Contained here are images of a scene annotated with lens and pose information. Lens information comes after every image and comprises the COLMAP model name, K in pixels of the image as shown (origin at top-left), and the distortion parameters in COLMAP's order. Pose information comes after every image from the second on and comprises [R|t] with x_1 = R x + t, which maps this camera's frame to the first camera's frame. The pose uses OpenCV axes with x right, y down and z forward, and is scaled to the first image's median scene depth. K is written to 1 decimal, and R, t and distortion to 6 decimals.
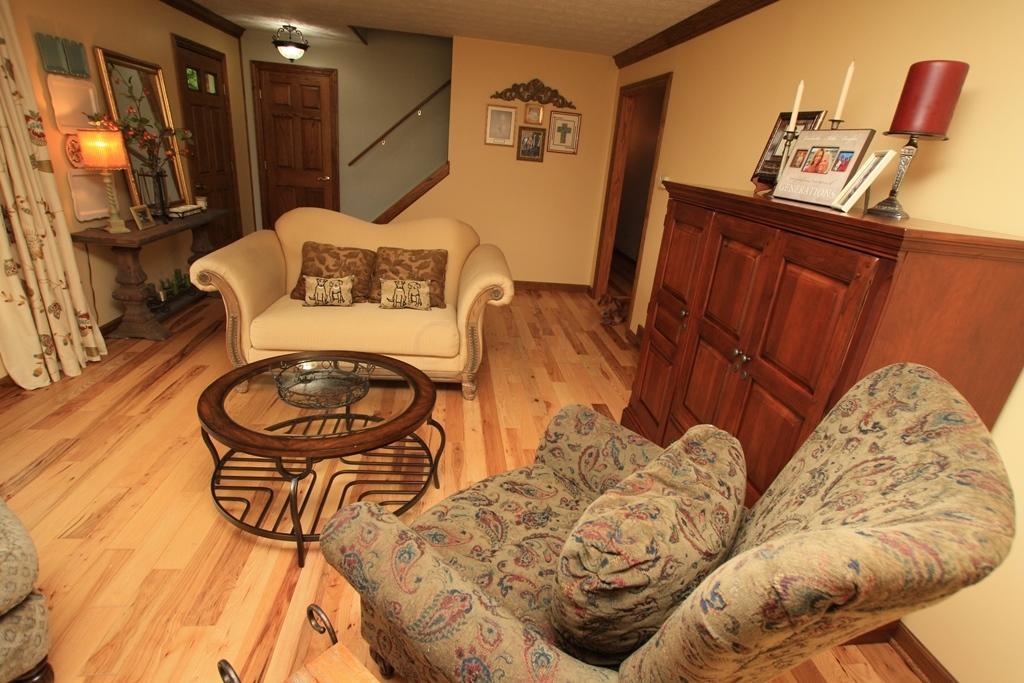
lens RADIAL K [[516.4, 0, 521.8], [0, 516.4, 362.7], [0, 0, 1]] dist [-0.078891, 0.037201]
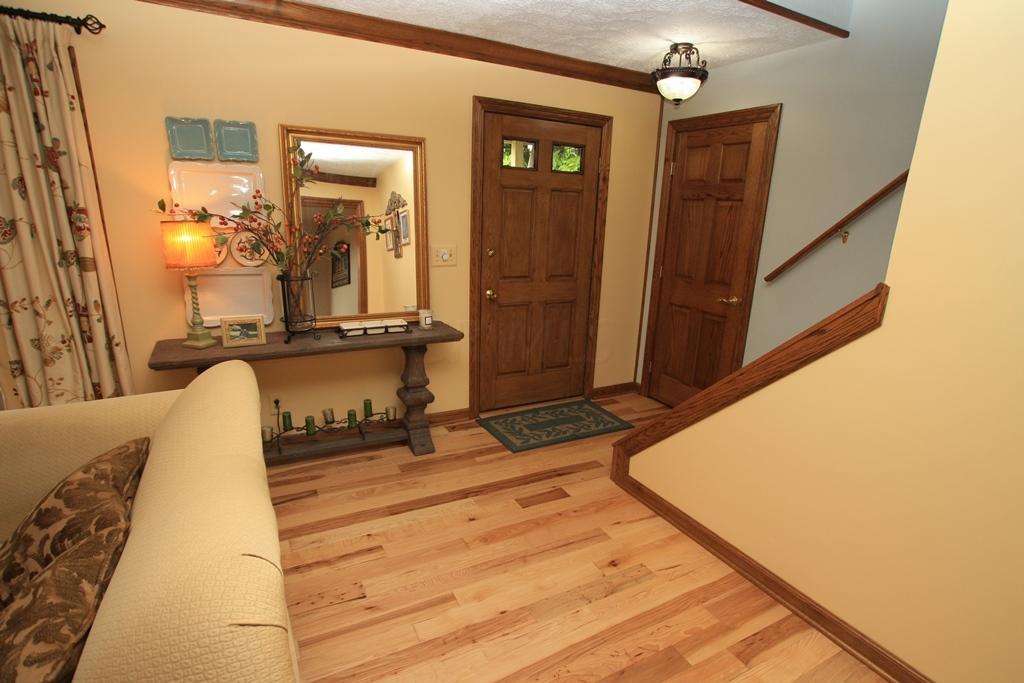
lens RADIAL K [[516.4, 0, 521.8], [0, 516.4, 362.7], [0, 0, 1]] dist [-0.078891, 0.037201]
pose [[0.372135, 0.183874, -0.909783, 0.054056], [-0.358879, 0.932454, 0.041661, -0.257792], [0.855991, 0.310999, 0.412987, 0.636296]]
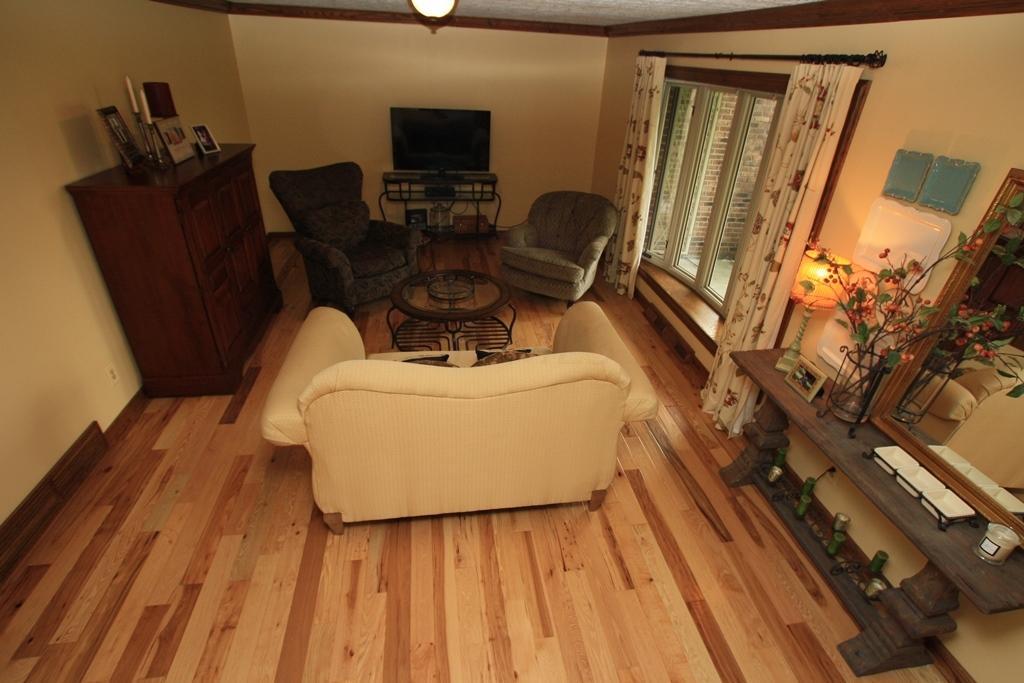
lens RADIAL K [[517.0, 0, 523.3], [0, 517.0, 355.2], [0, 0, 1]] dist [-0.058967, 0.029115]
pose [[-0.988609, -0.103011, -0.109732, -0.171382], [-0.149692, 0.597195, 0.788004, -0.495292], [-0.015641, 0.795454, -0.605812, 0.854169]]
